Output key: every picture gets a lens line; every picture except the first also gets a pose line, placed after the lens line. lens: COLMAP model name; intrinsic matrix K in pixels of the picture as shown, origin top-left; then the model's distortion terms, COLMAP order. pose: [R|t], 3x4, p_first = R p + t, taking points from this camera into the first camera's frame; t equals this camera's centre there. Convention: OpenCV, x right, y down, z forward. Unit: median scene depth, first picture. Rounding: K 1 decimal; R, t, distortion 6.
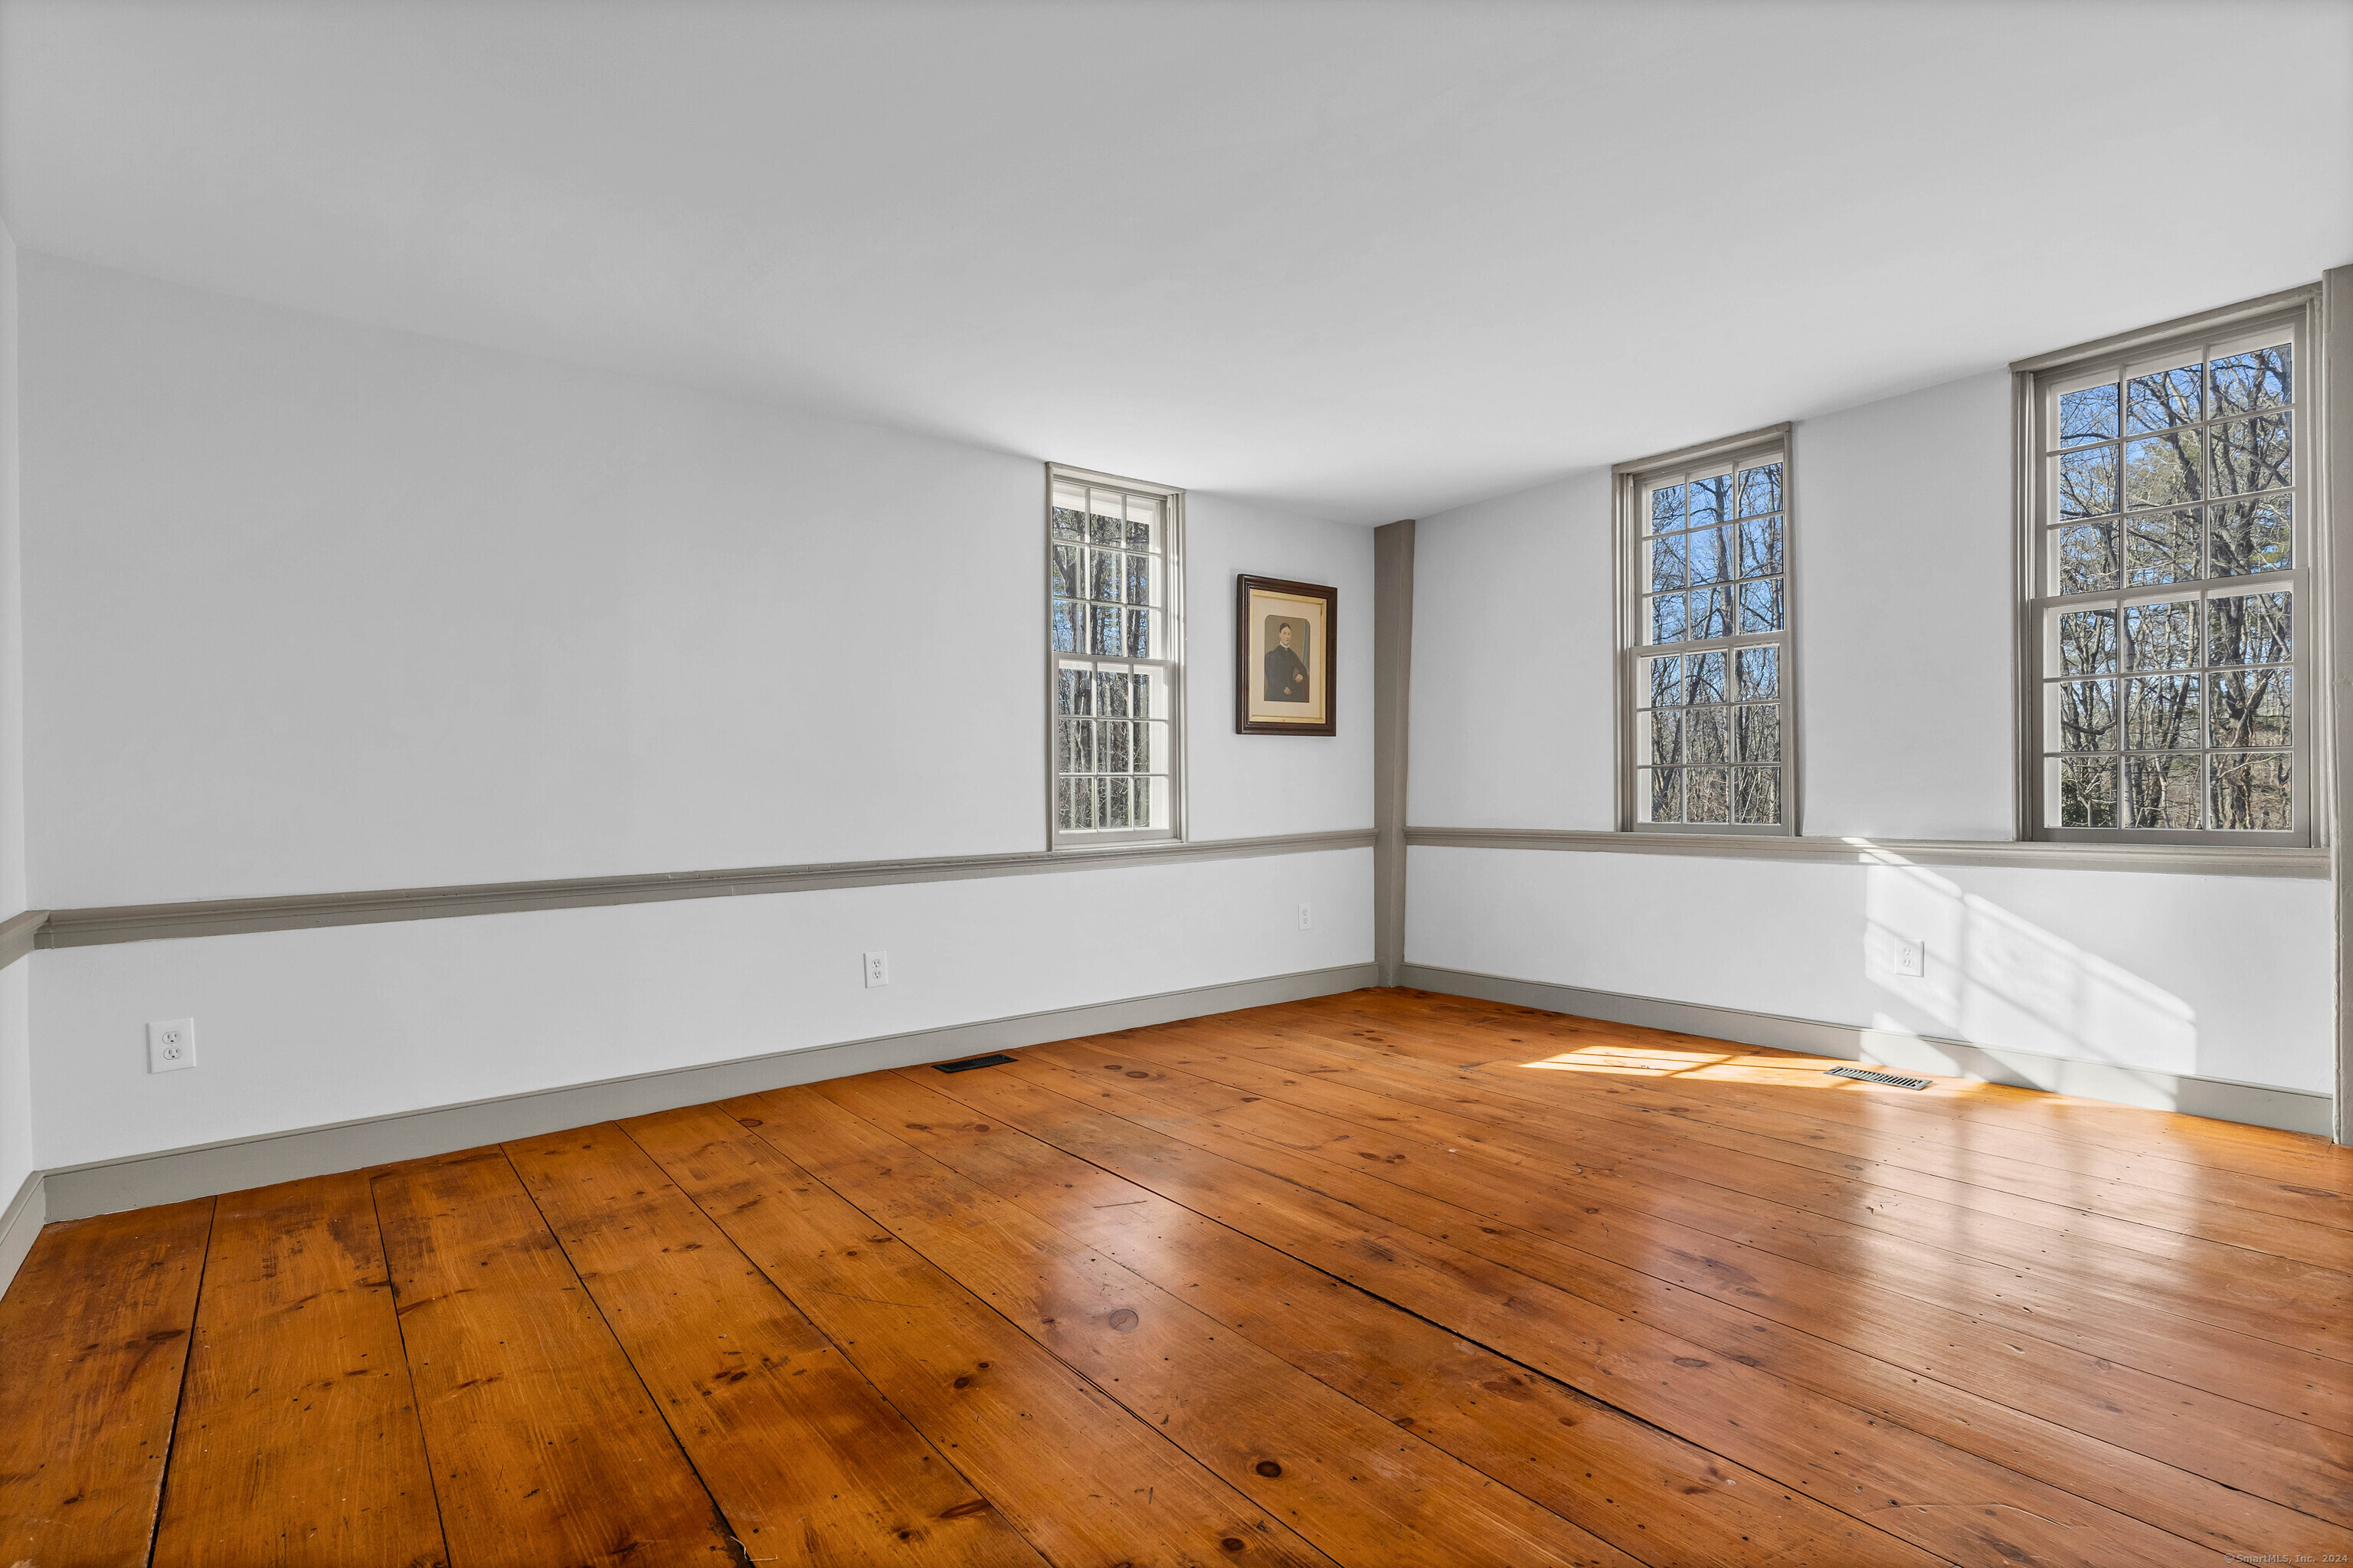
lens RADIAL K [[1091.3, 0, 1176.4], [0, 1091.3, 779.1], [0, 0, 1]] dist [0.011953, -0.003101]
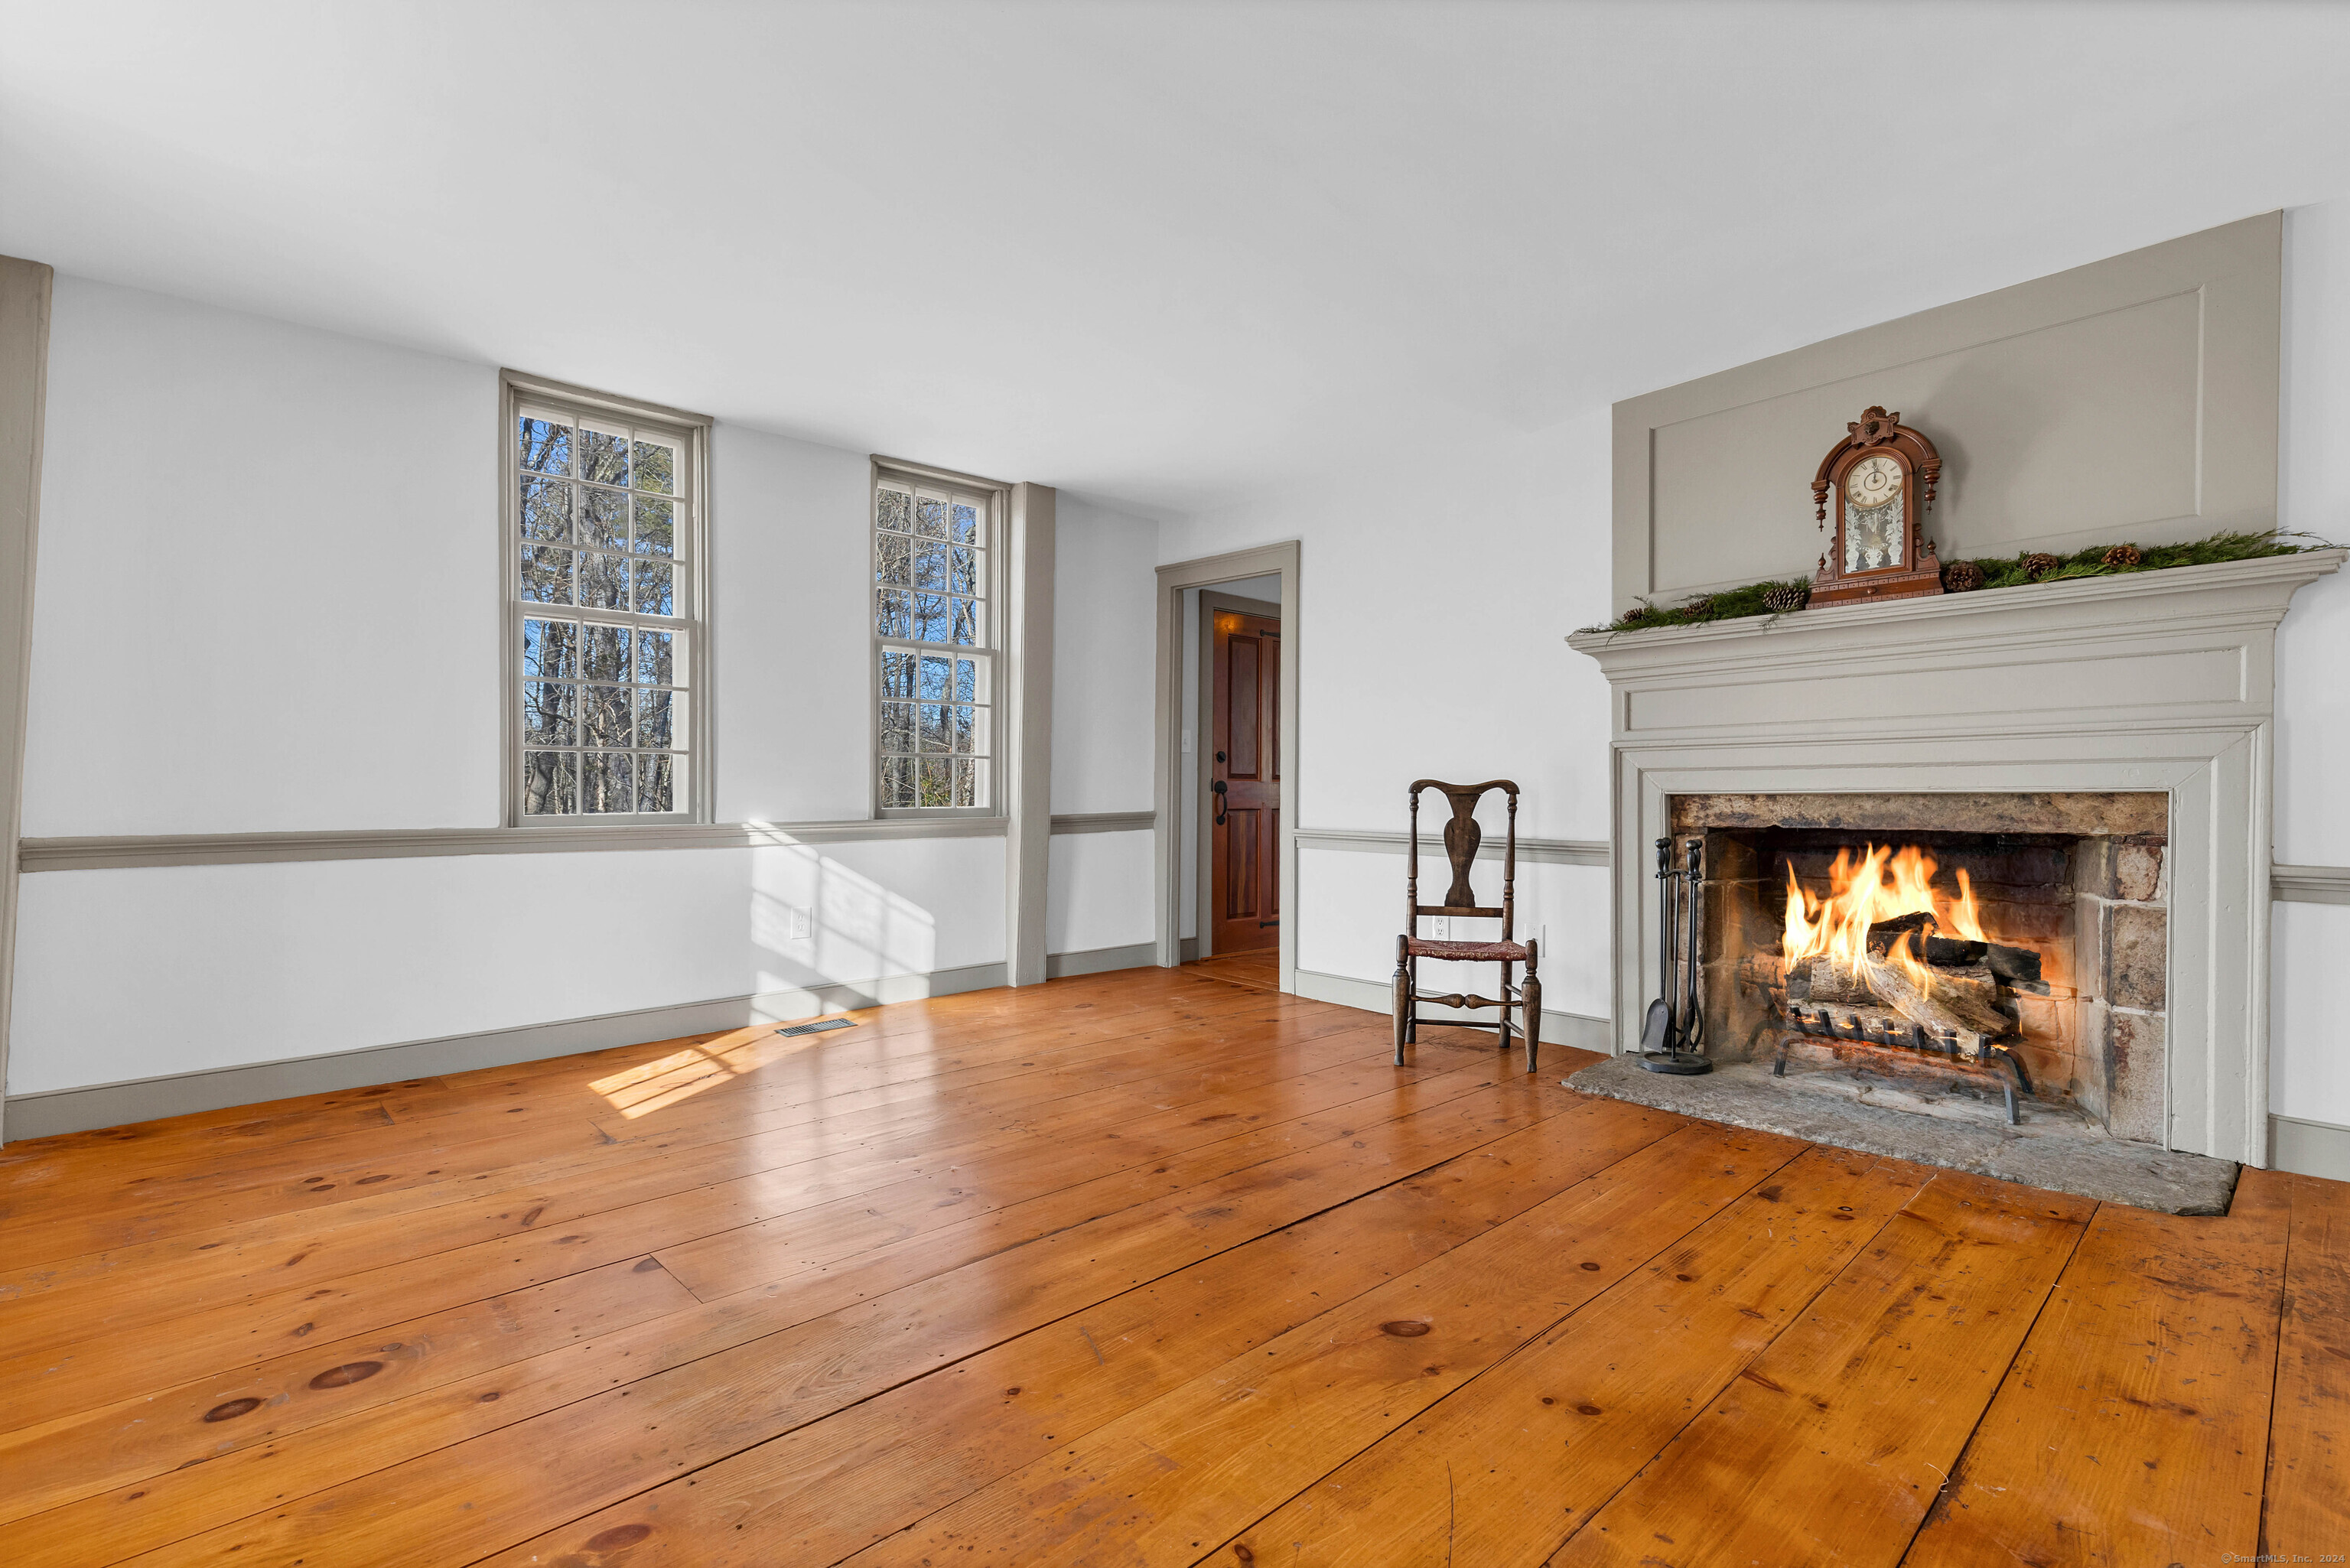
lens RADIAL K [[1089.8, 0, 1181.2], [0, 1089.8, 788.2], [0, 0, 1]] dist [0.011953, -0.003101]
pose [[-0.076544, 0.006385, 0.997046, -0.569617], [-0.014249, 0.999870, -0.007497, 0.024068], [-0.996964, -0.014781, -0.076443, 0.745974]]
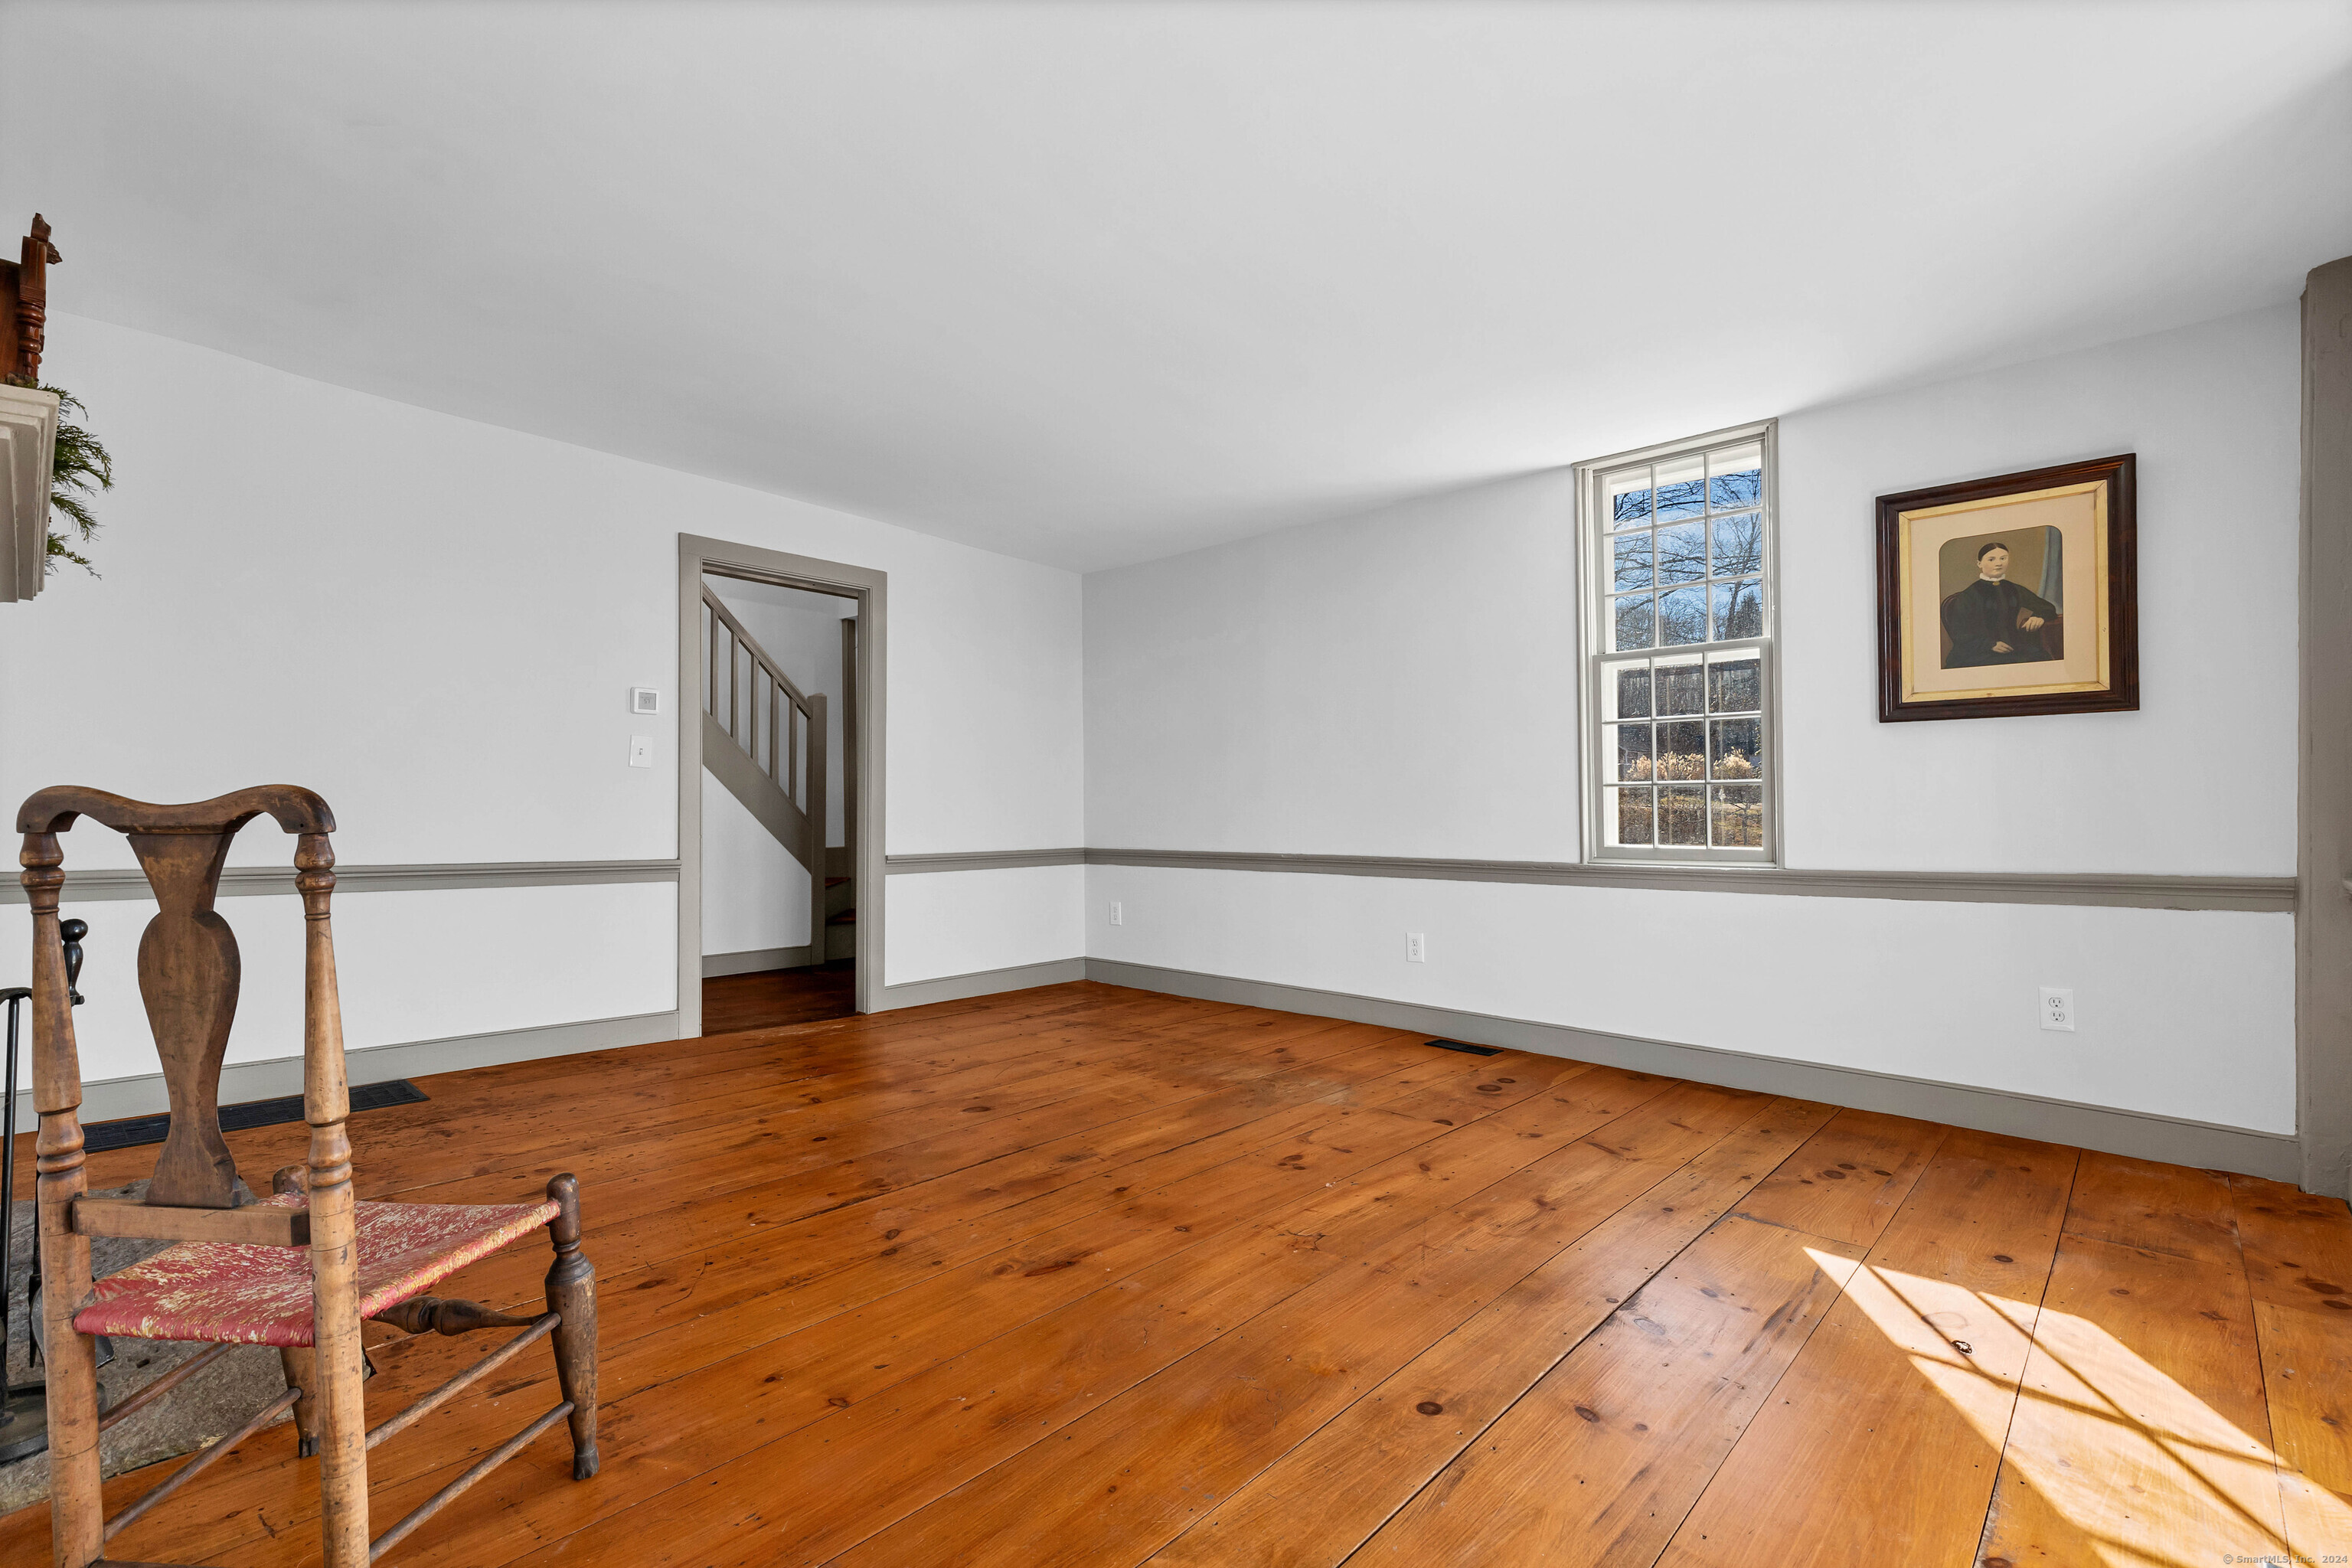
lens RADIAL K [[1090.8, 0, 1157.9], [0, 1090.8, 787.2], [0, 0, 1]] dist [0.011953, -0.003101]
pose [[0.132559, -0.009518, -0.991129, 0.983608], [0.005545, 0.999945, -0.008861, 0.005856], [0.991160, -0.004321, 0.132604, 0.620555]]
